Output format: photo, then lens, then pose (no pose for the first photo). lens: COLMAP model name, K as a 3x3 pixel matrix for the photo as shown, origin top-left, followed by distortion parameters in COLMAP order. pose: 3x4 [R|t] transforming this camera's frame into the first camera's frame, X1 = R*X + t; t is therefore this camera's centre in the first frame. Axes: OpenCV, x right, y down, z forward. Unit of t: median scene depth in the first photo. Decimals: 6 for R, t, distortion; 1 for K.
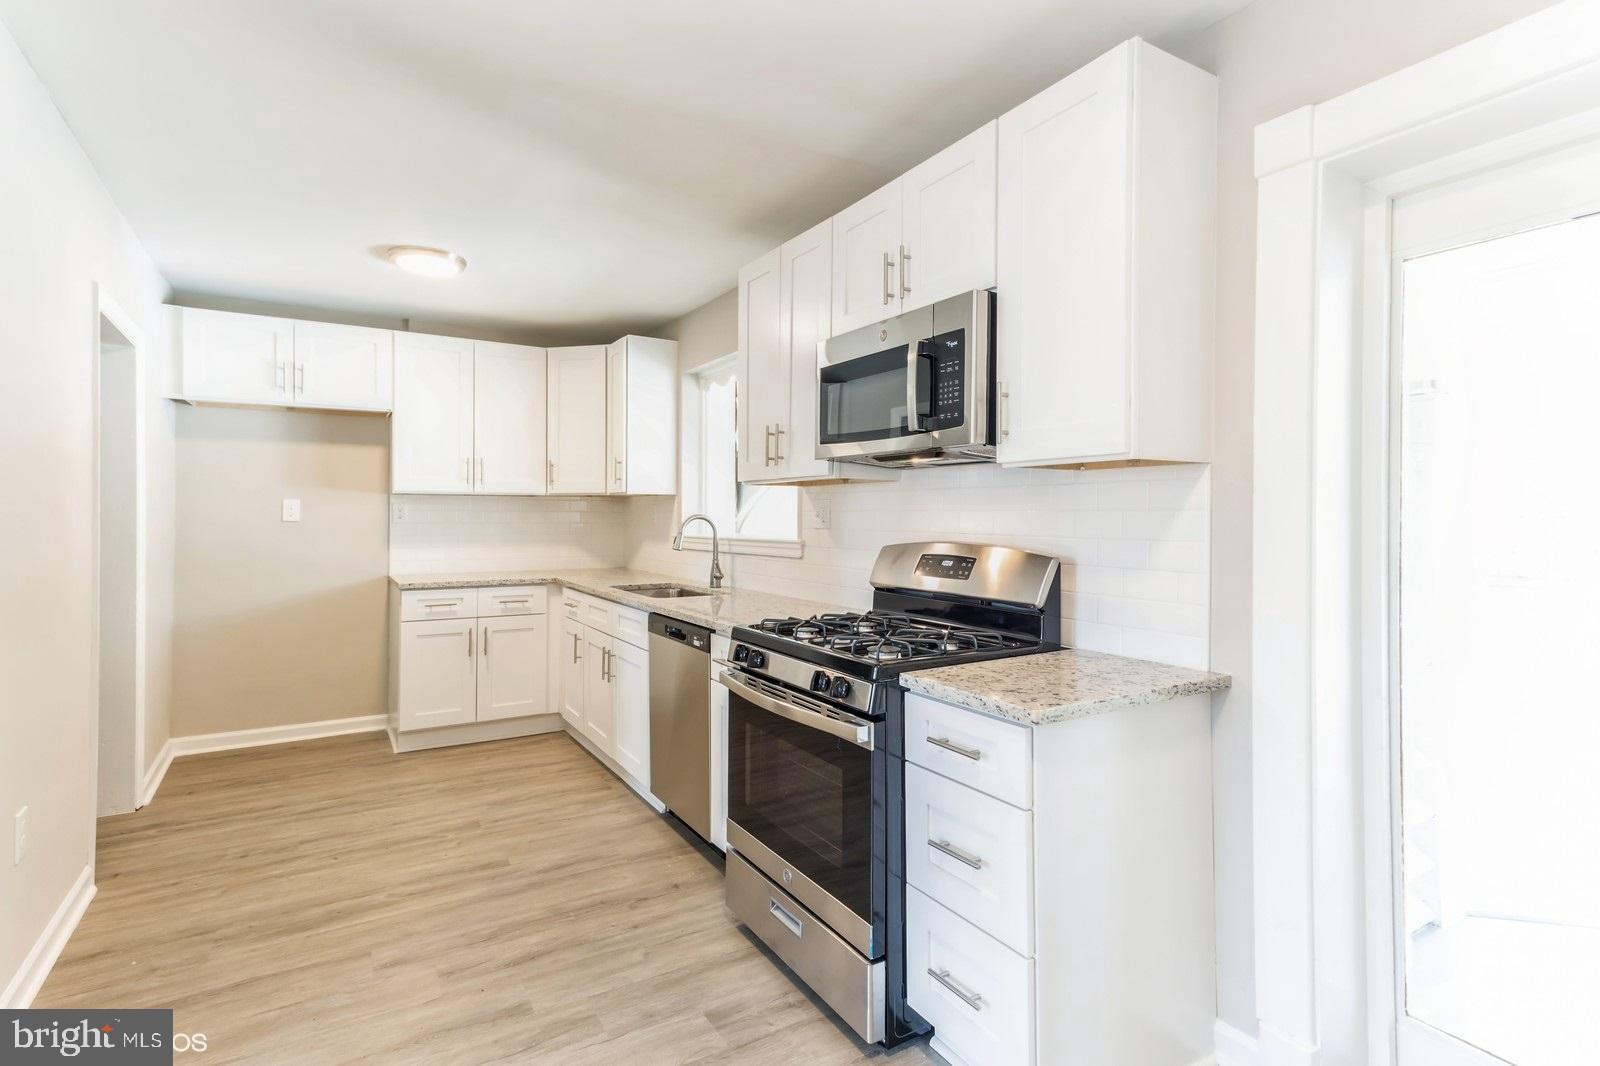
lens RADIAL K [[782.0, 0, 790.2], [0, 782.0, 526.0], [0, 0, 1]] dist [0.032719, 0.000015]
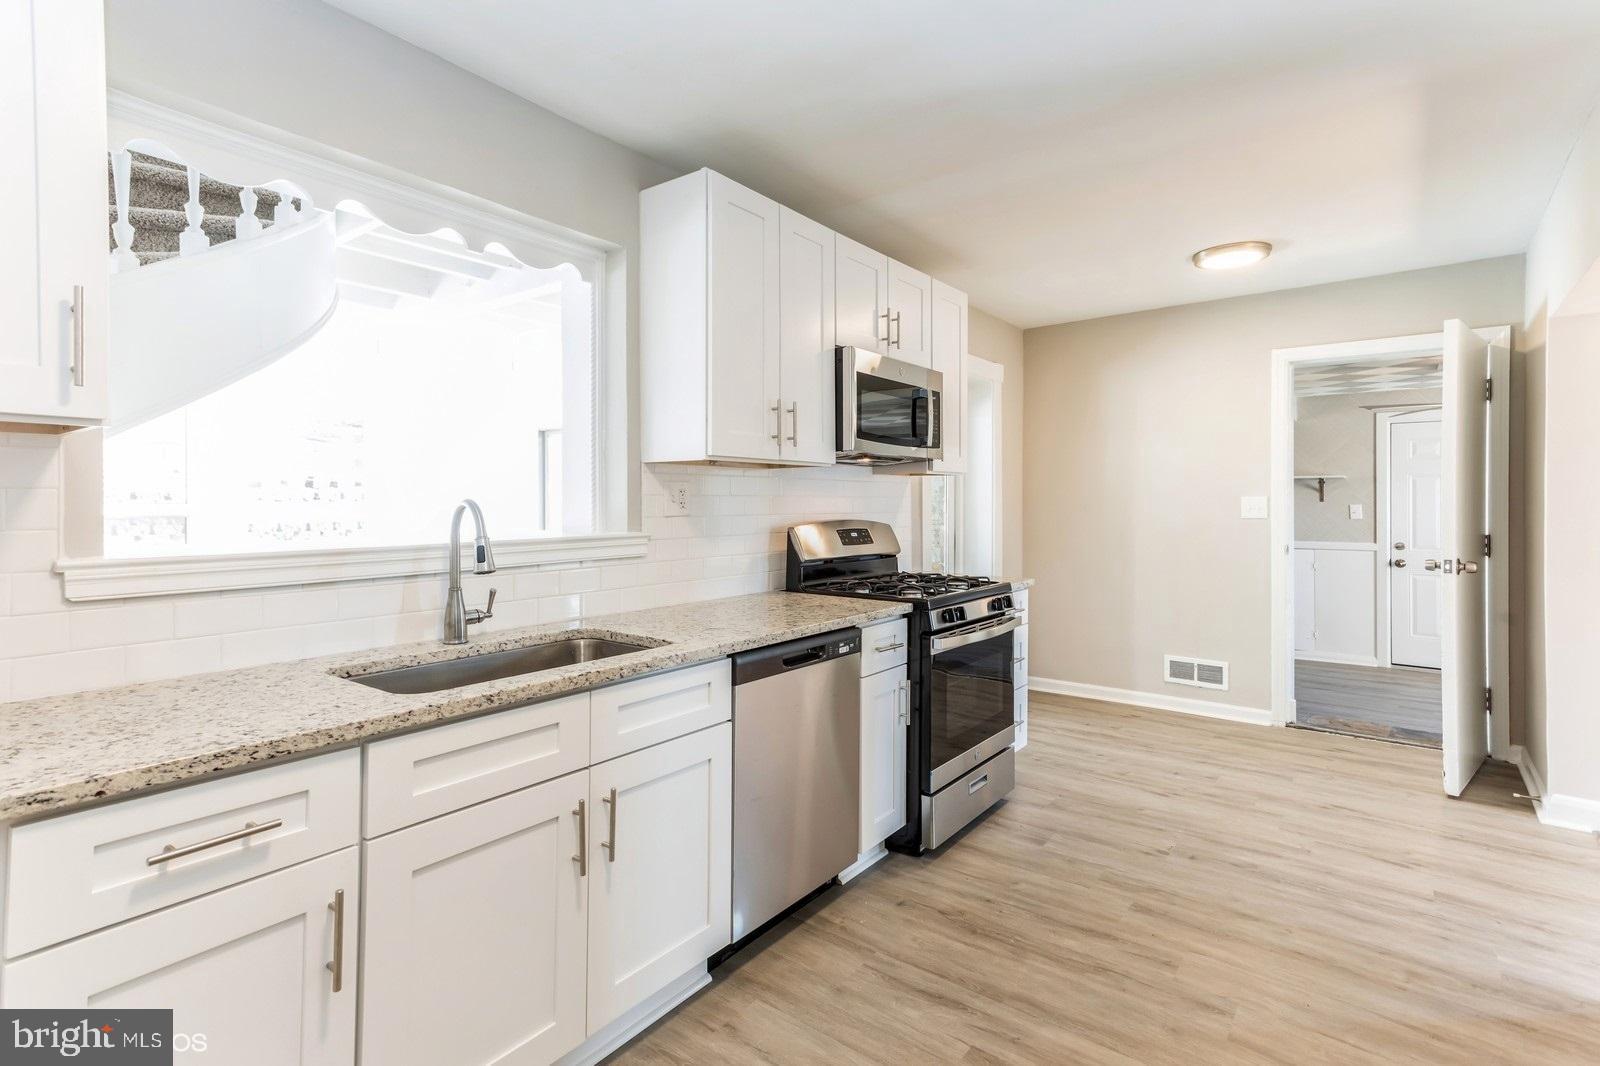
lens RADIAL K [[782.0, 0, 798.1], [0, 782.0, 510.0], [0, 0, 1]] dist [0.032719, 0.000015]
pose [[-0.372238, -0.009983, 0.928083, -1.048862], [0.009457, 0.999849, 0.014548, -0.017344], [-0.928089, 0.014193, -0.372088, 1.600276]]
